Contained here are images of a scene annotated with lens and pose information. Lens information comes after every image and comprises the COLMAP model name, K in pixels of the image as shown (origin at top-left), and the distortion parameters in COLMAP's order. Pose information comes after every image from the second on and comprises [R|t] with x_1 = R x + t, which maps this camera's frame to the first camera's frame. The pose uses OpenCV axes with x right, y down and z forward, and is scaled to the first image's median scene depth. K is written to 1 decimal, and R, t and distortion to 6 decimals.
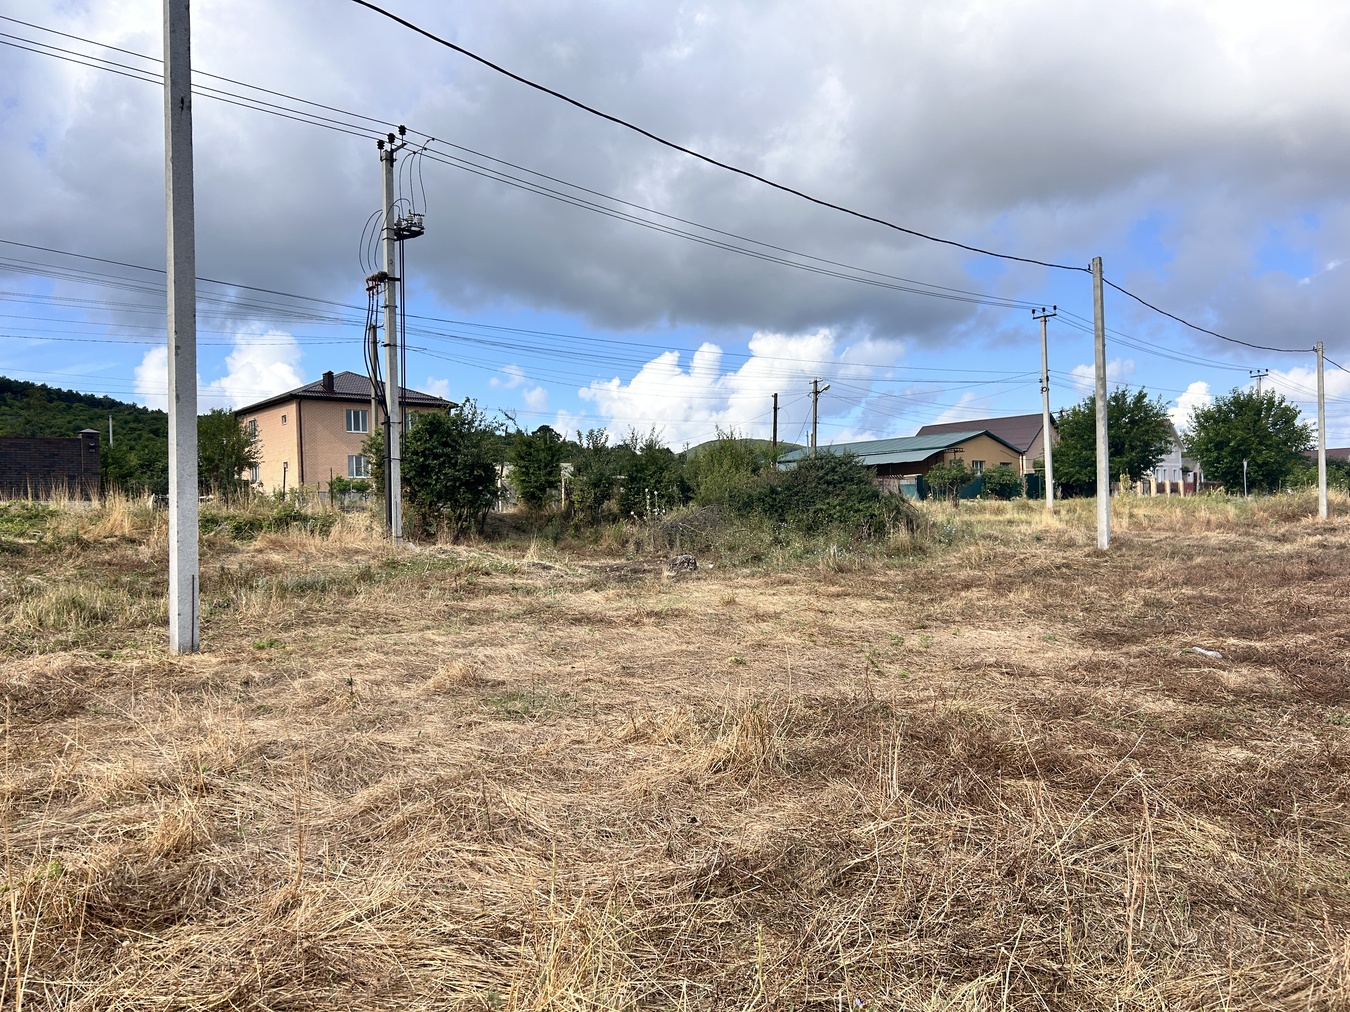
lens RADIAL K [[1029.0, 0, 676.8], [0, 1029.0, 507.9], [0, 0, 1]] dist [0.014474, 0.002224]
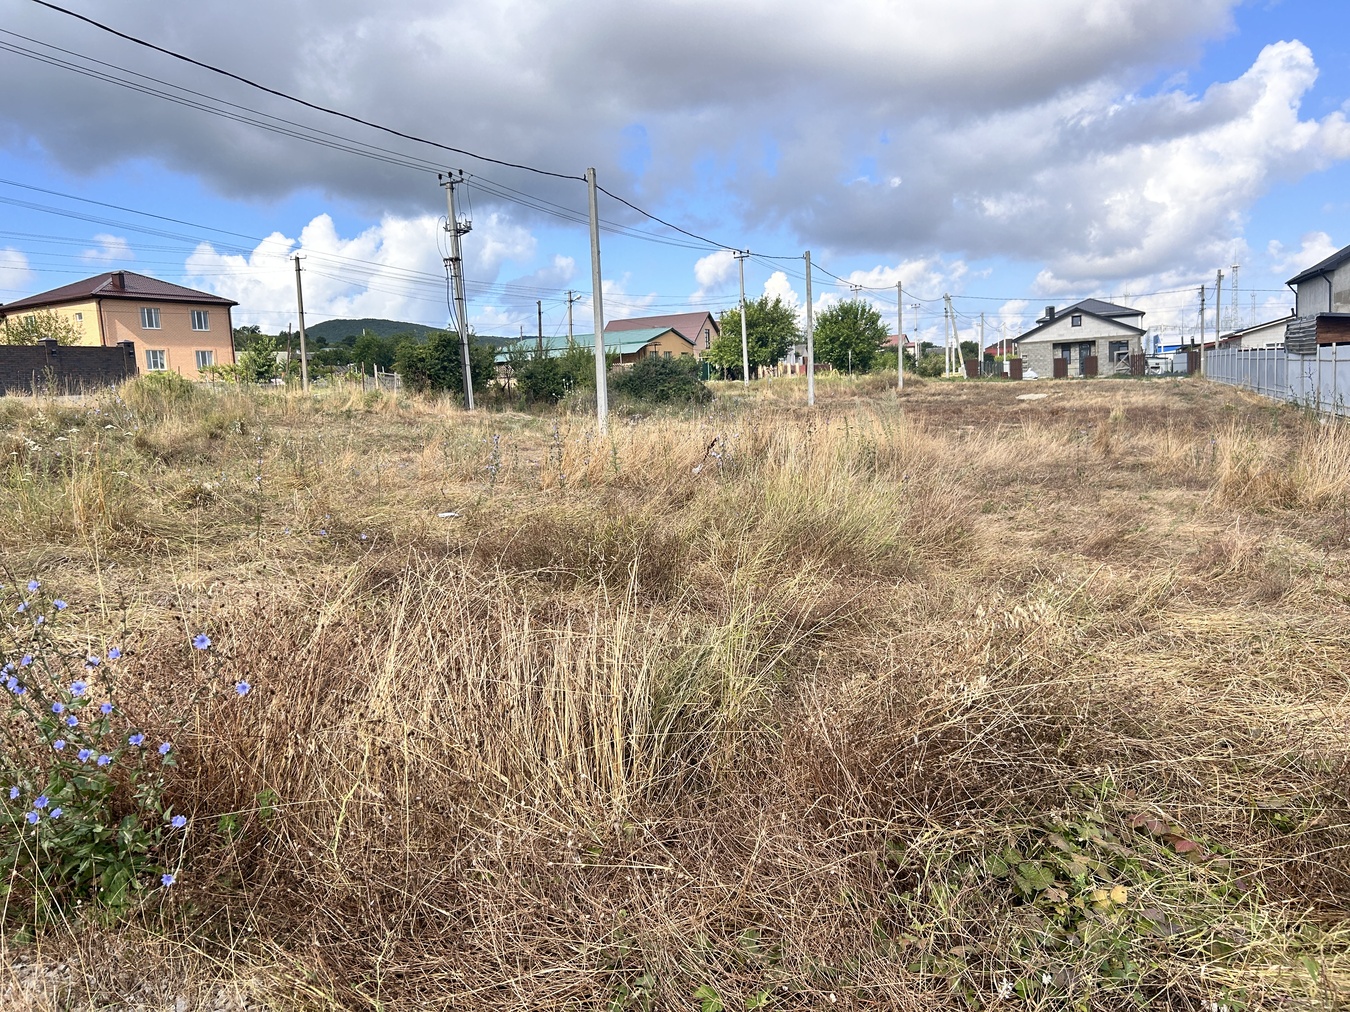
lens RADIAL K [[1029.0, 0, 674.8], [0, 1029.0, 506.6], [0, 0, 1]] dist [0.014474, 0.002224]
pose [[0.935163, -0.057215, 0.349565, -0.183085], [0.018149, 0.993312, 0.114030, 0.001645], [-0.353751, -0.100292, 0.929947, -0.259721]]
